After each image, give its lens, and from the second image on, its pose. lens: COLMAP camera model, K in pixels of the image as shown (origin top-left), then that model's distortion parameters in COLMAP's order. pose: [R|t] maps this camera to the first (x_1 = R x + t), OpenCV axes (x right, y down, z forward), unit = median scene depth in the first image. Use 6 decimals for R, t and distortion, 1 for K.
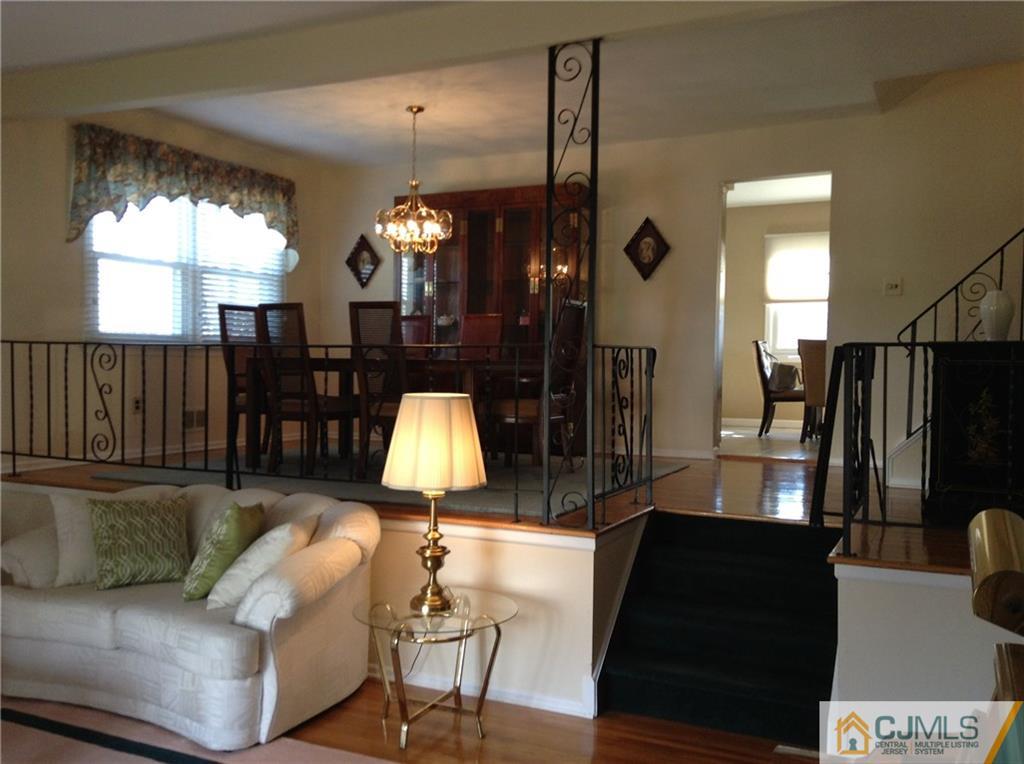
lens RADIAL K [[931.7, 0, 509.9], [0, 931.7, 385.7], [0, 0, 1]] dist [0.204784, -0.404497]
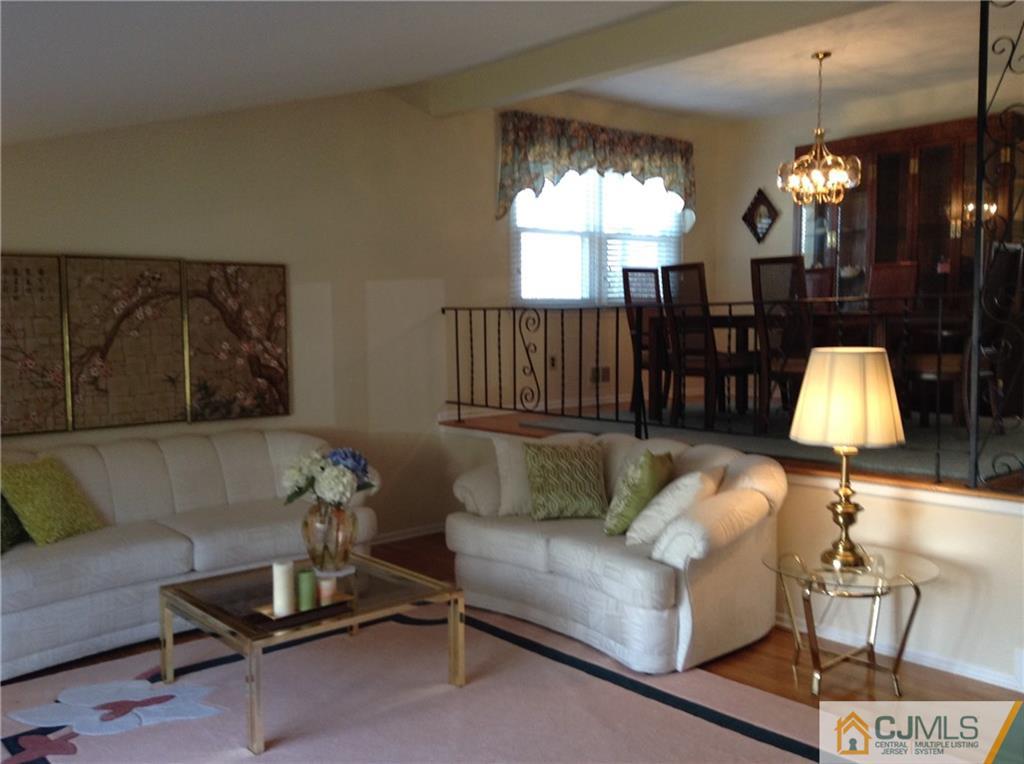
lens RADIAL K [[931.7, 0, 509.9], [0, 931.7, 385.7], [0, 0, 1]] dist [0.204784, -0.404497]
pose [[0.920816, 0.005697, -0.389957, -0.013498], [0.012373, 0.998963, 0.043810, -0.000823], [0.389802, -0.045165, 0.919790, -0.048574]]
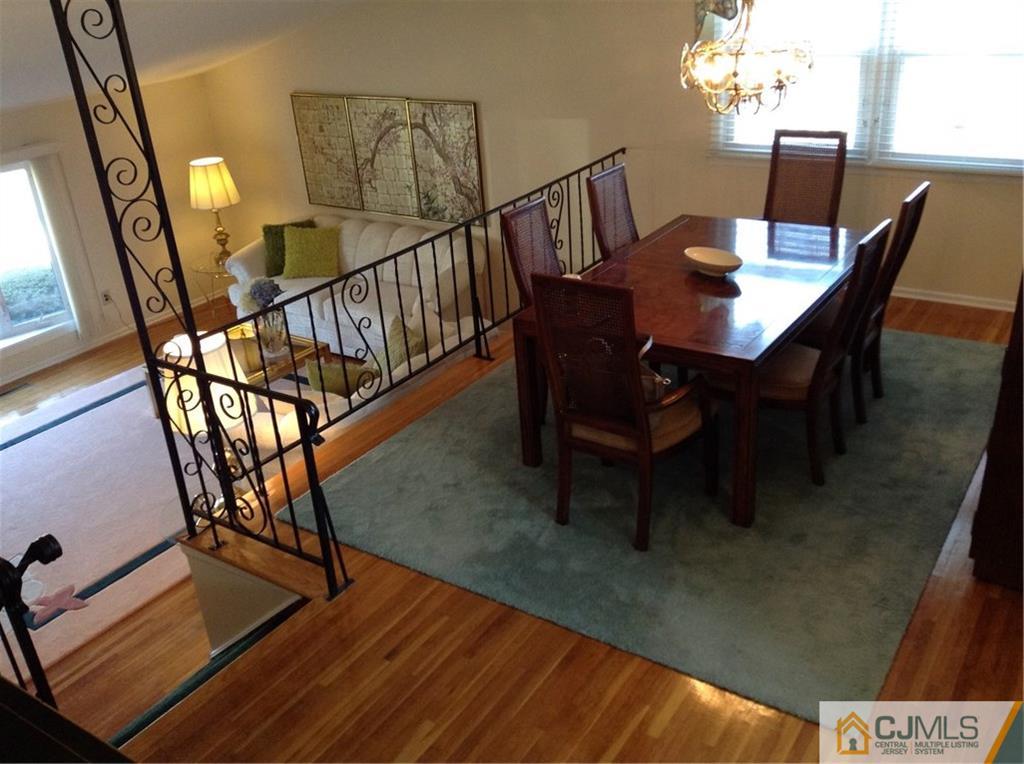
lens RADIAL K [[931.7, 0, 509.9], [0, 931.7, 385.7], [0, 0, 1]] dist [0.204784, -0.404497]
pose [[-0.143981, 0.402970, -0.903817, 0.685131], [0.026923, 0.914590, 0.403485, -0.276317], [0.989214, 0.033761, -0.142533, 1.158635]]
